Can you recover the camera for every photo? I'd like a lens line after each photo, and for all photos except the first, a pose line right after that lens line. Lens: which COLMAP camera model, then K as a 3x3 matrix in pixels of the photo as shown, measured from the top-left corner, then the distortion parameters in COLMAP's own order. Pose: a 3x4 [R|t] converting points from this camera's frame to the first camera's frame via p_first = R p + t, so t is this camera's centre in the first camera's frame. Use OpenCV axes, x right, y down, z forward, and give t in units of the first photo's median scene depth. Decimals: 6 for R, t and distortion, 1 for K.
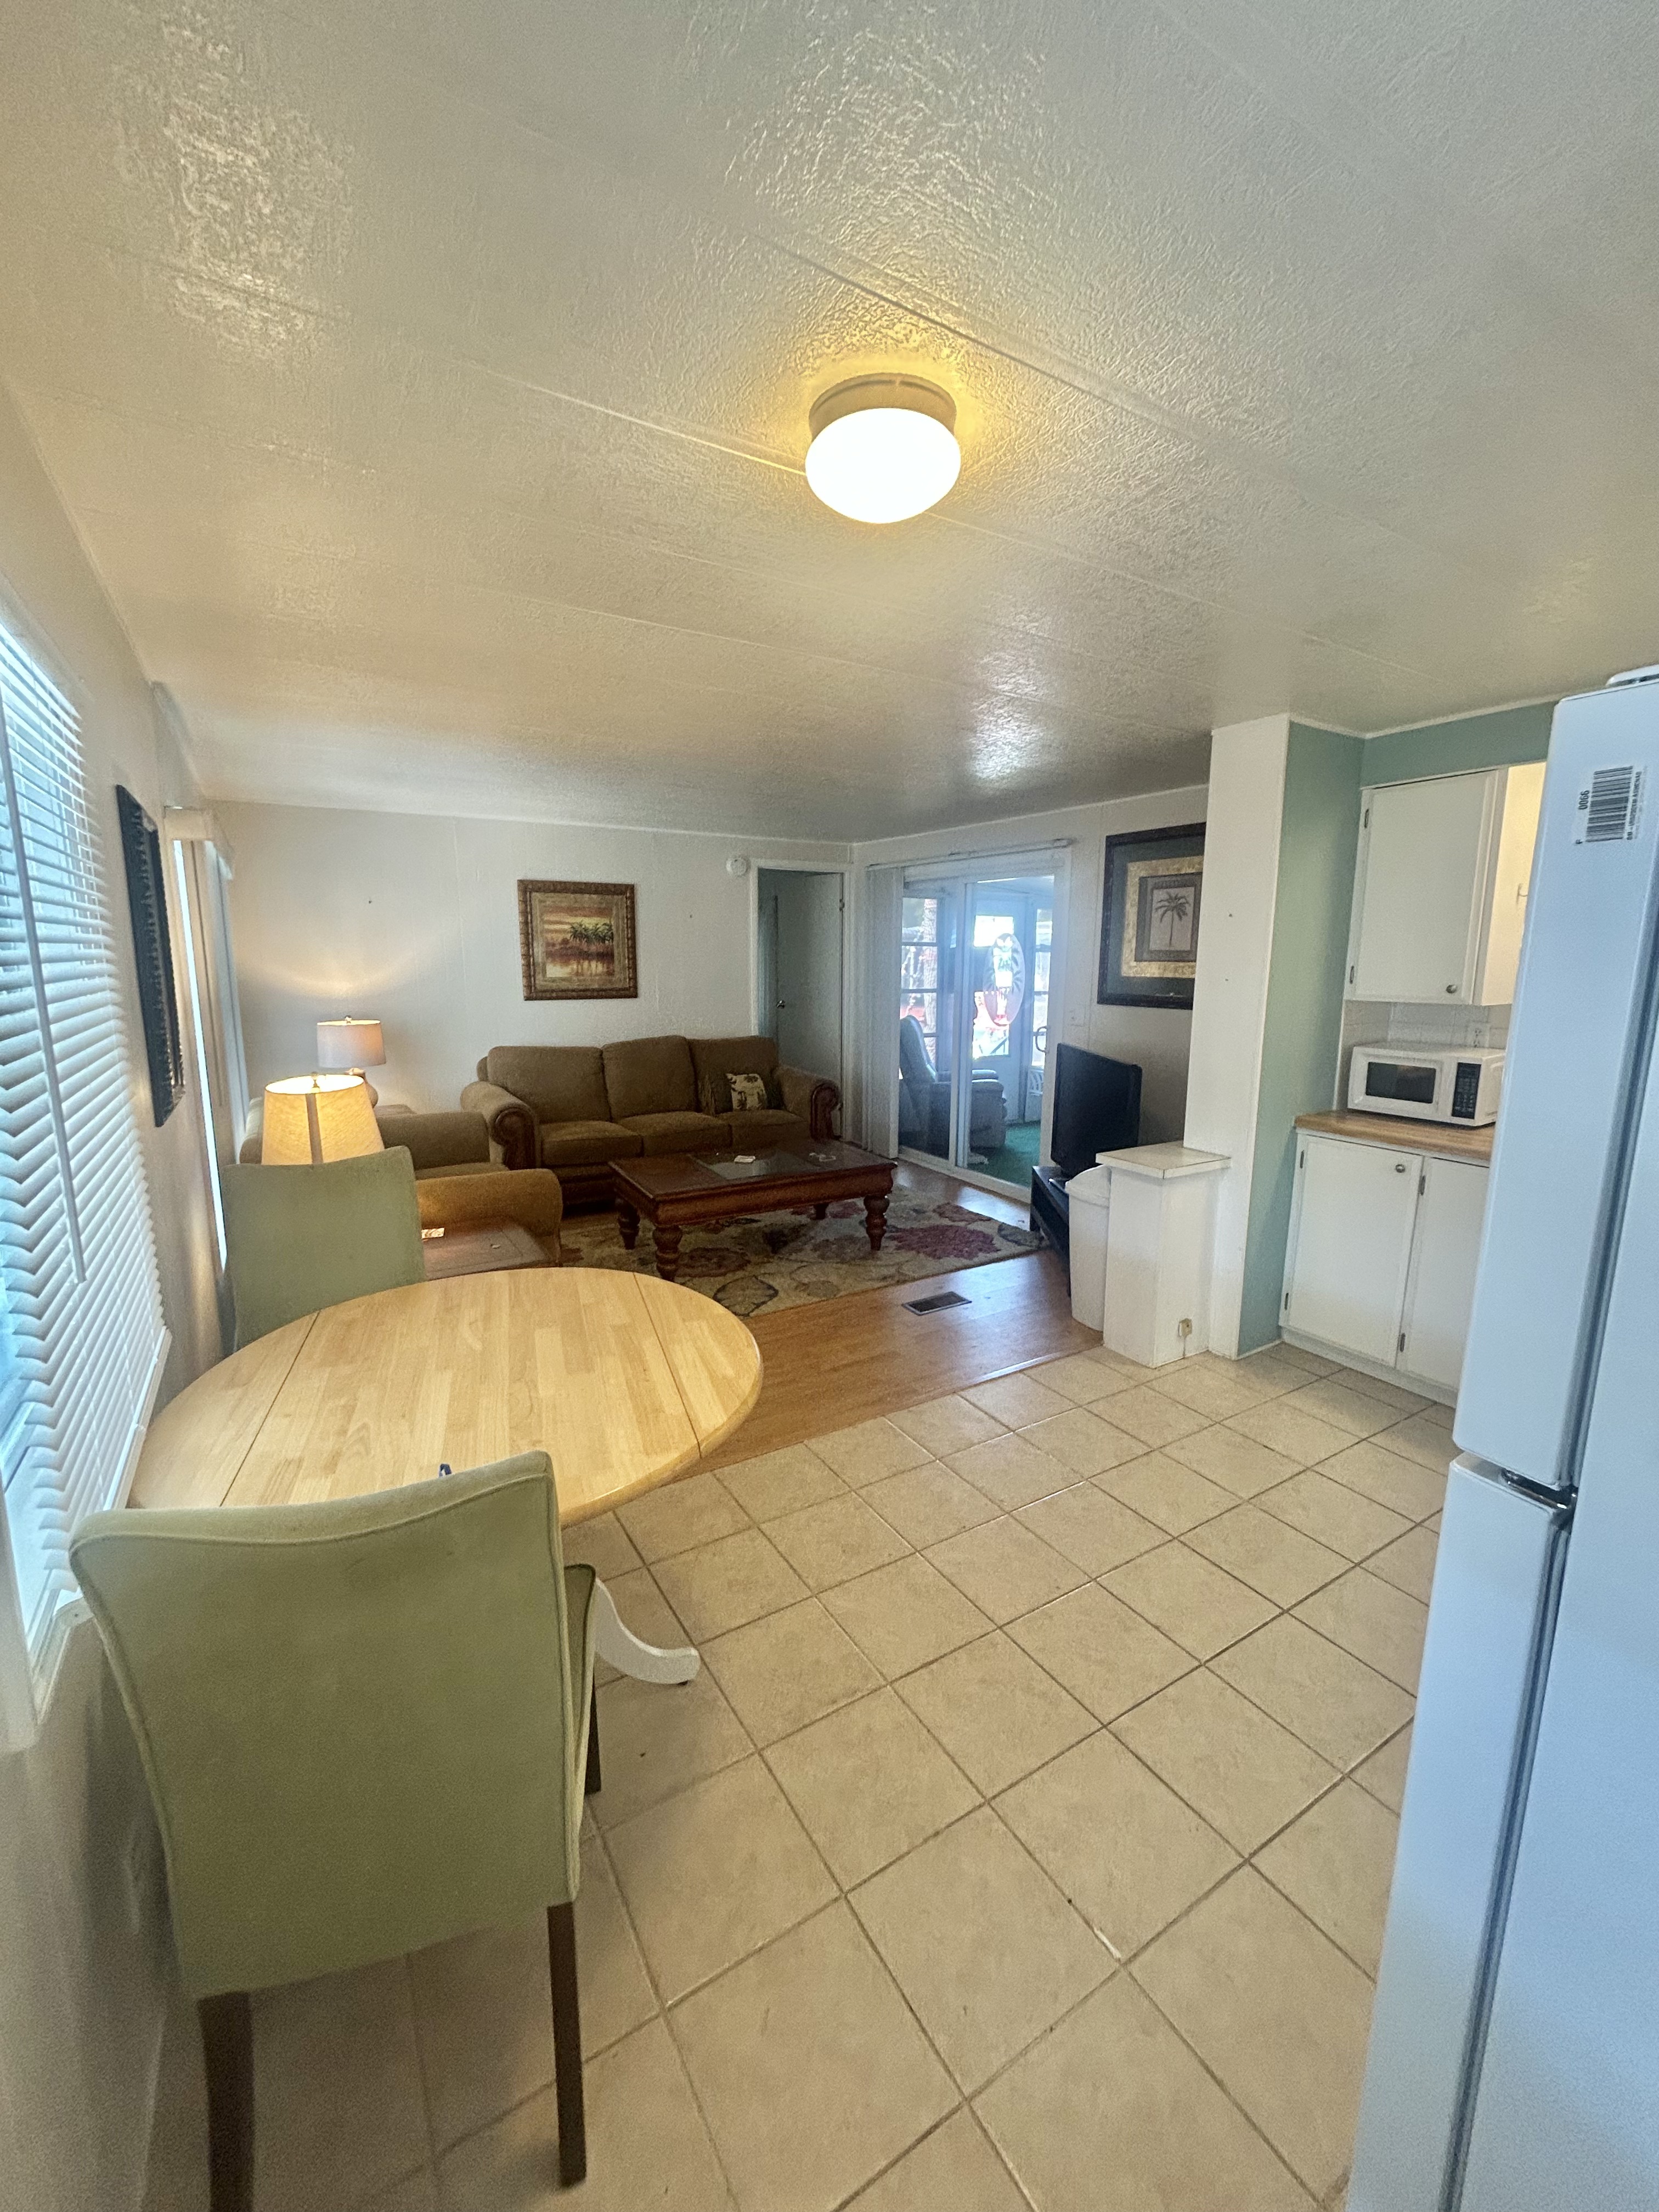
lens RADIAL K [[887.0, 0, 829.8], [0, 887.0, 1102.0], [0, 0, 1]] dist [-0.000195, -0.000020]
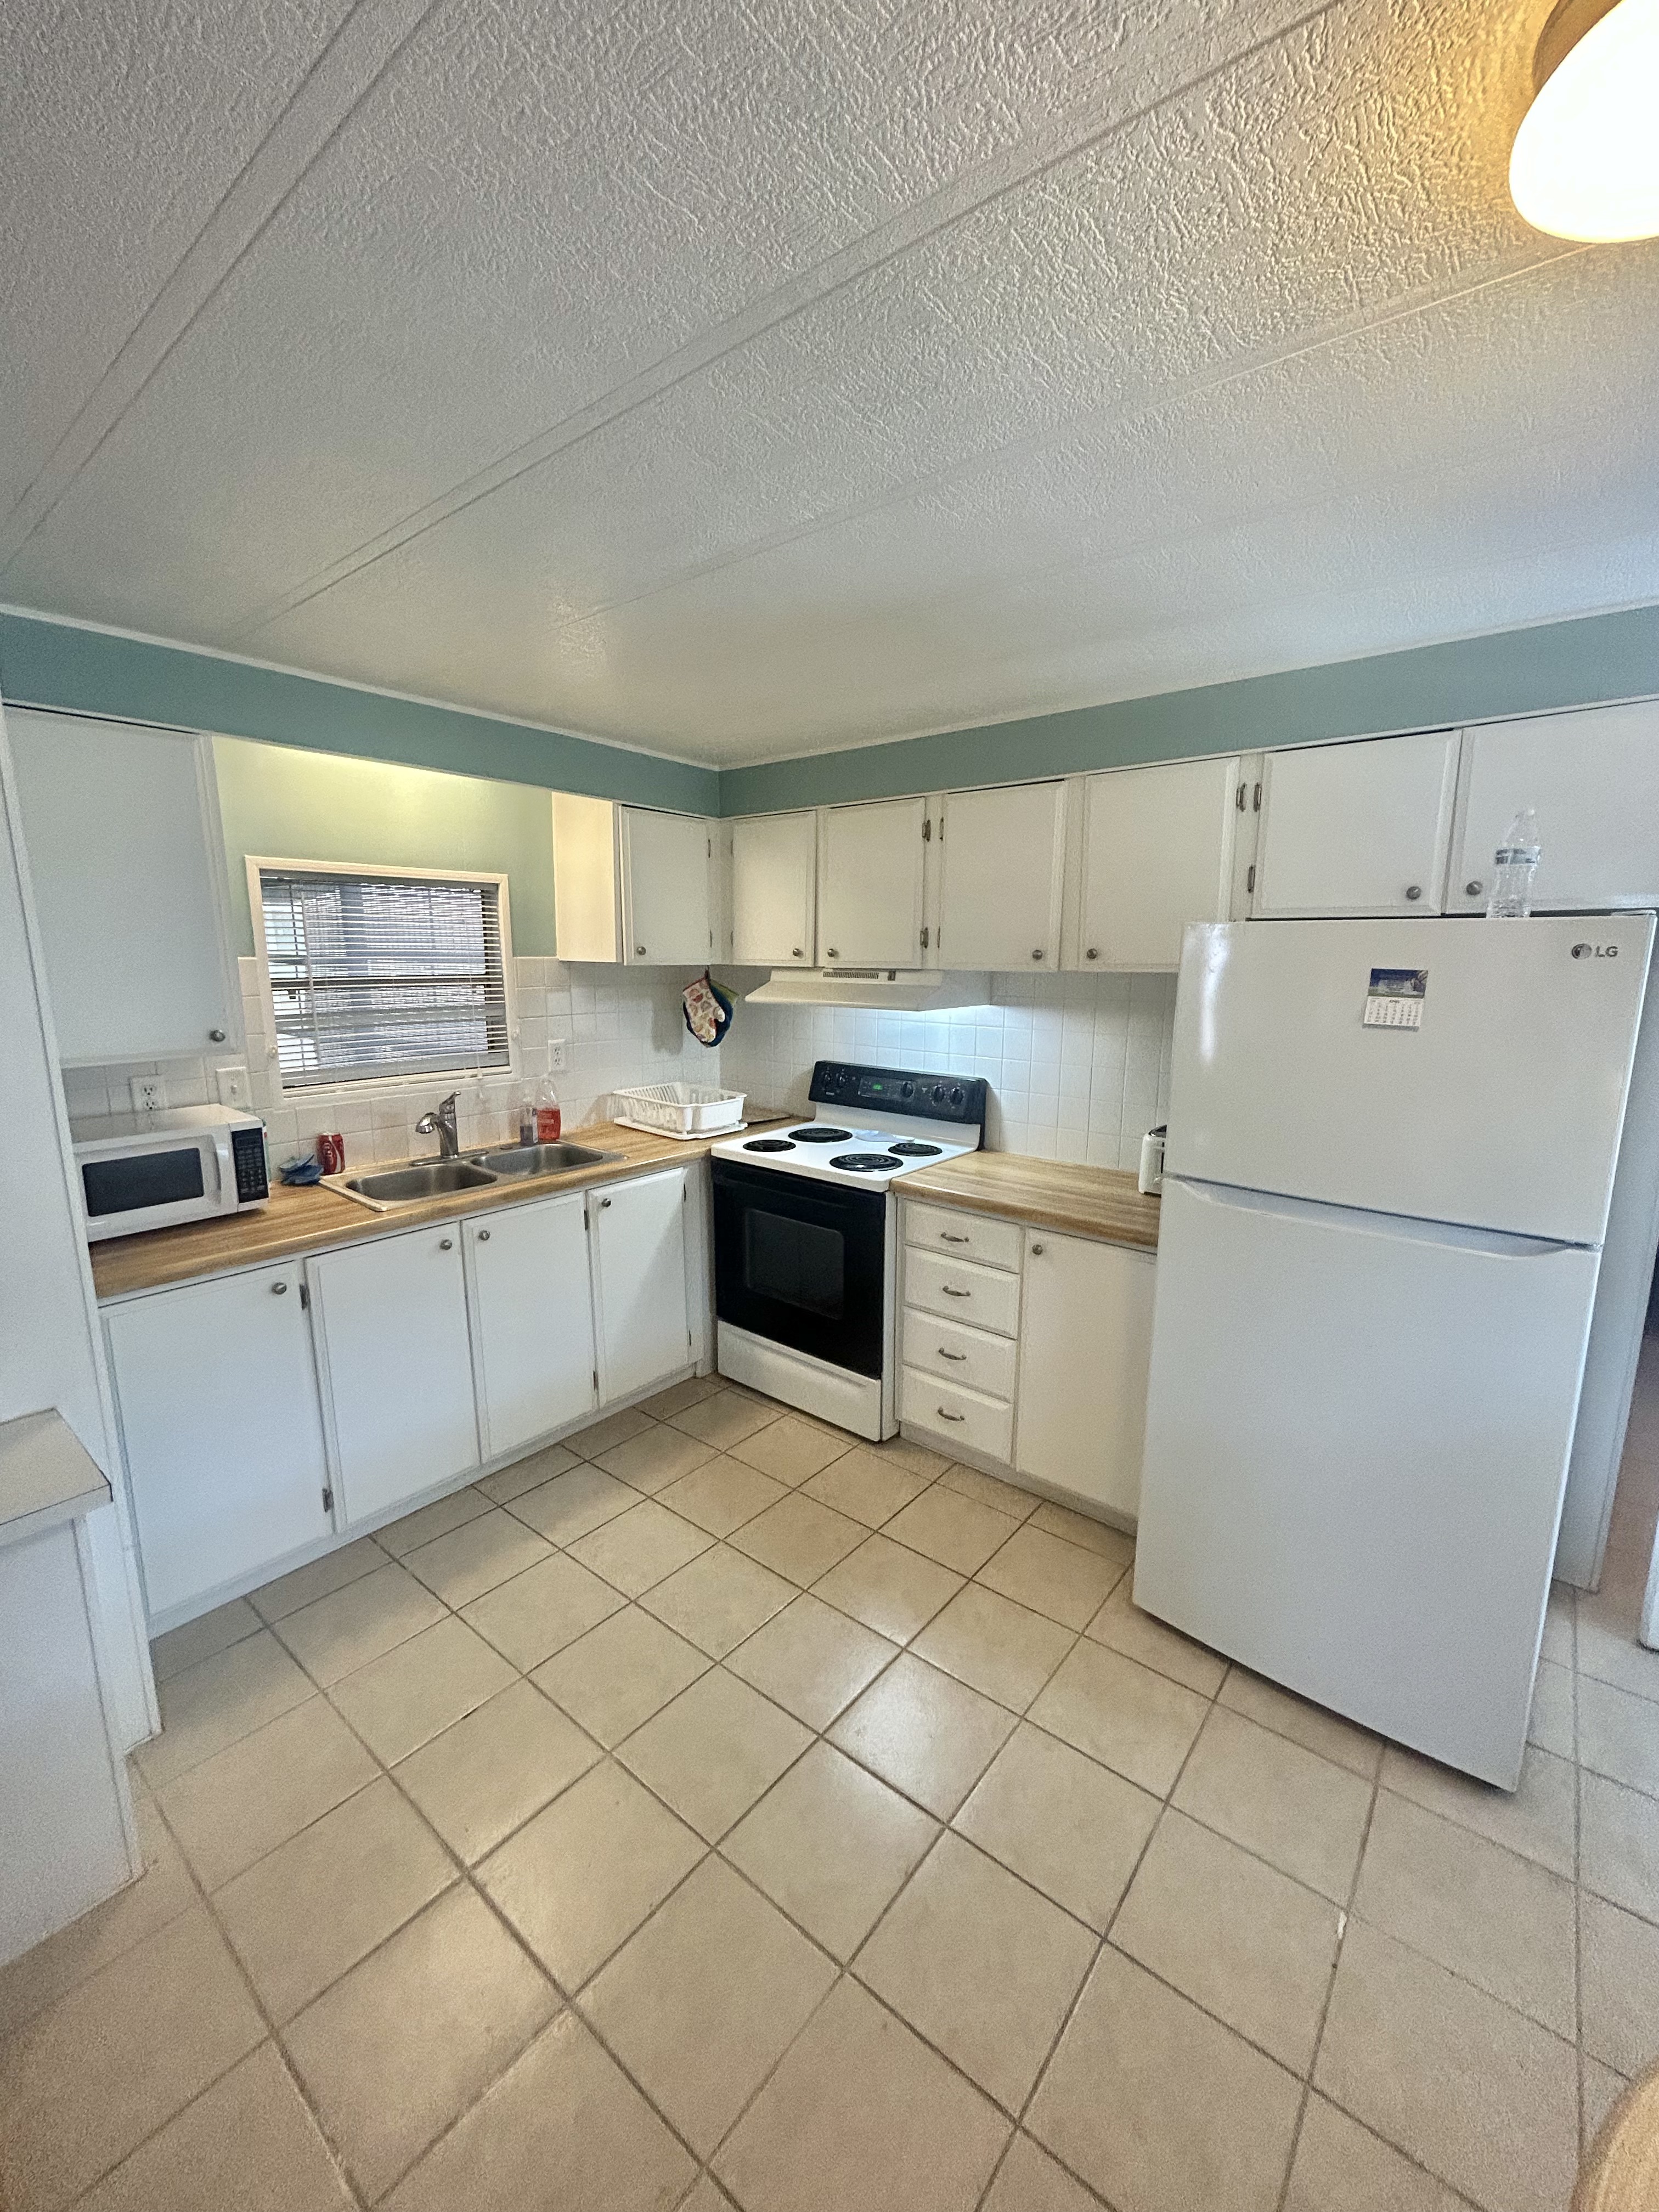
lens RADIAL K [[887.0, 0, 831.1], [0, 887.0, 1107.1], [0, 0, 1]] dist [-0.000195, -0.000020]
pose [[-0.333469, -0.177333, 0.925933, -0.141150], [0.147123, 0.960328, 0.236906, -0.167062], [-0.931211, 0.215227, -0.294150, 0.753098]]
